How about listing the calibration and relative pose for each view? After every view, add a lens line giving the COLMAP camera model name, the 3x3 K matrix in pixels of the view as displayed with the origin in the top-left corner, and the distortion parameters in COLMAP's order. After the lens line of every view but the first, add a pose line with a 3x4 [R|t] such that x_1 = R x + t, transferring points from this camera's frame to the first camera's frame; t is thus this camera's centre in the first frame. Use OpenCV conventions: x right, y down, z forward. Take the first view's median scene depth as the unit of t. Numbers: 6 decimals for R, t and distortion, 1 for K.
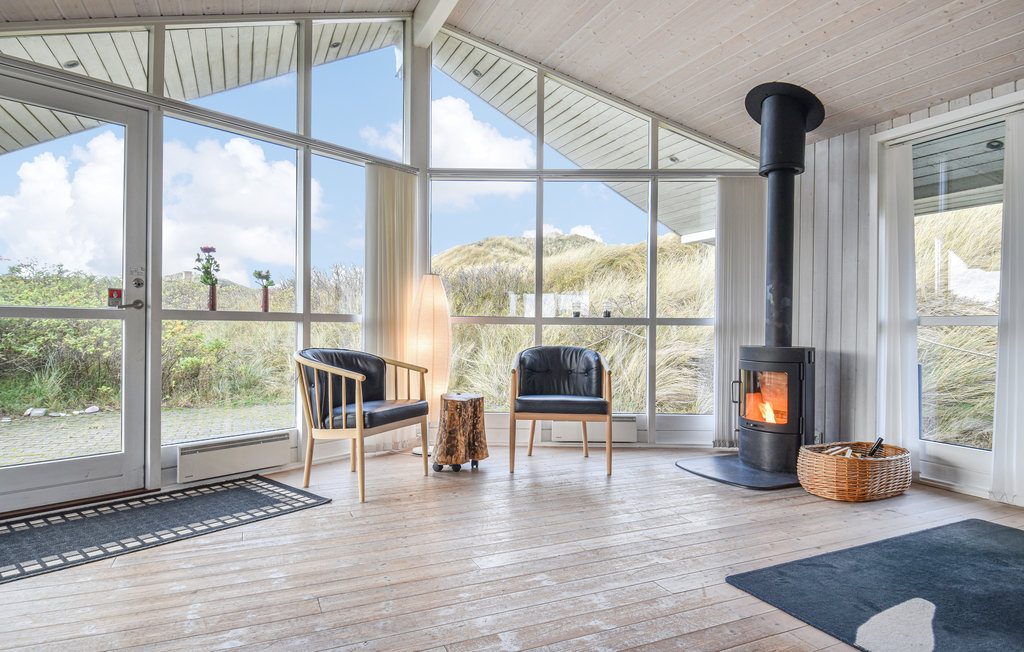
lens RADIAL K [[587.4, 0, 508.3], [0, 587.4, 328.0], [0, 0, 1]] dist [-0.021364, -0.001848]
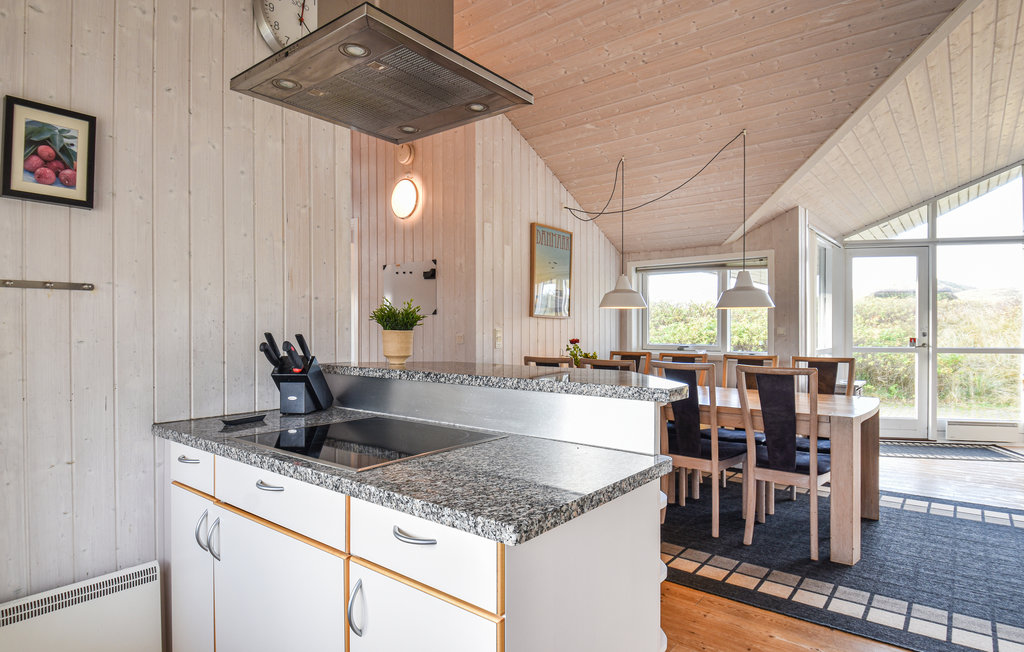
lens RADIAL K [[587.4, 0, 511.4], [0, 587.4, 325.9], [0, 0, 1]] dist [-0.021364, -0.001848]
pose [[0.463614, -0.005444, -0.886021, 0.256615], [0.000769, 0.999983, -0.005742, -0.053752], [0.886037, 0.001981, 0.463610, -0.643414]]
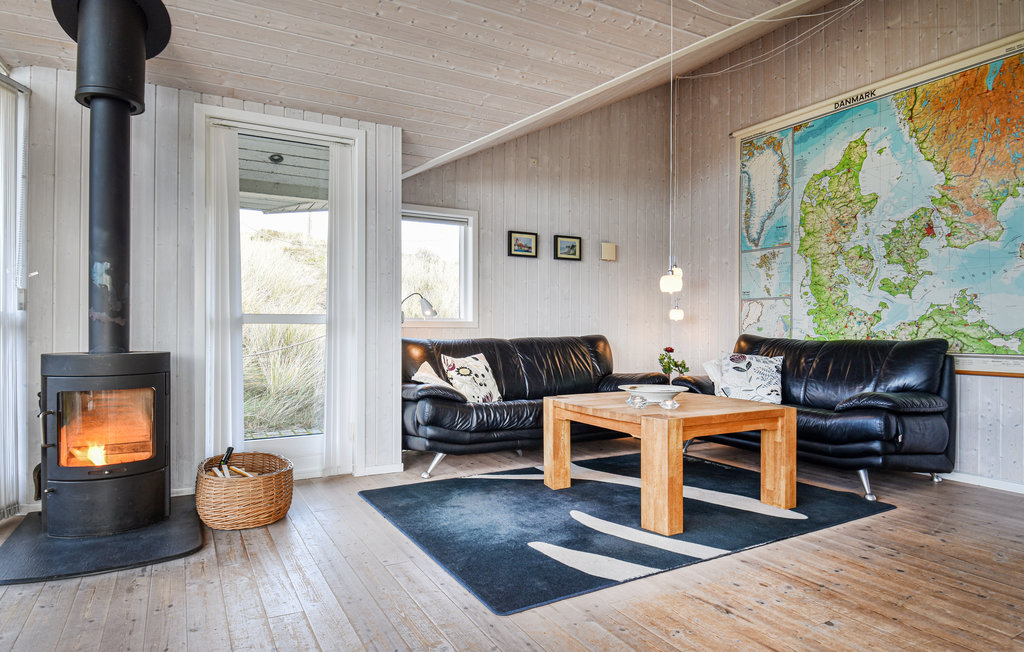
lens RADIAL K [[587.4, 0, 509.1], [0, 587.4, 327.9], [0, 0, 1]] dist [-0.021364, -0.001848]
pose [[-0.095598, -0.006507, 0.995399, -0.314488], [-0.005143, 0.999969, 0.006043, -0.004115], [-0.995407, -0.004541, -0.095629, 0.679102]]
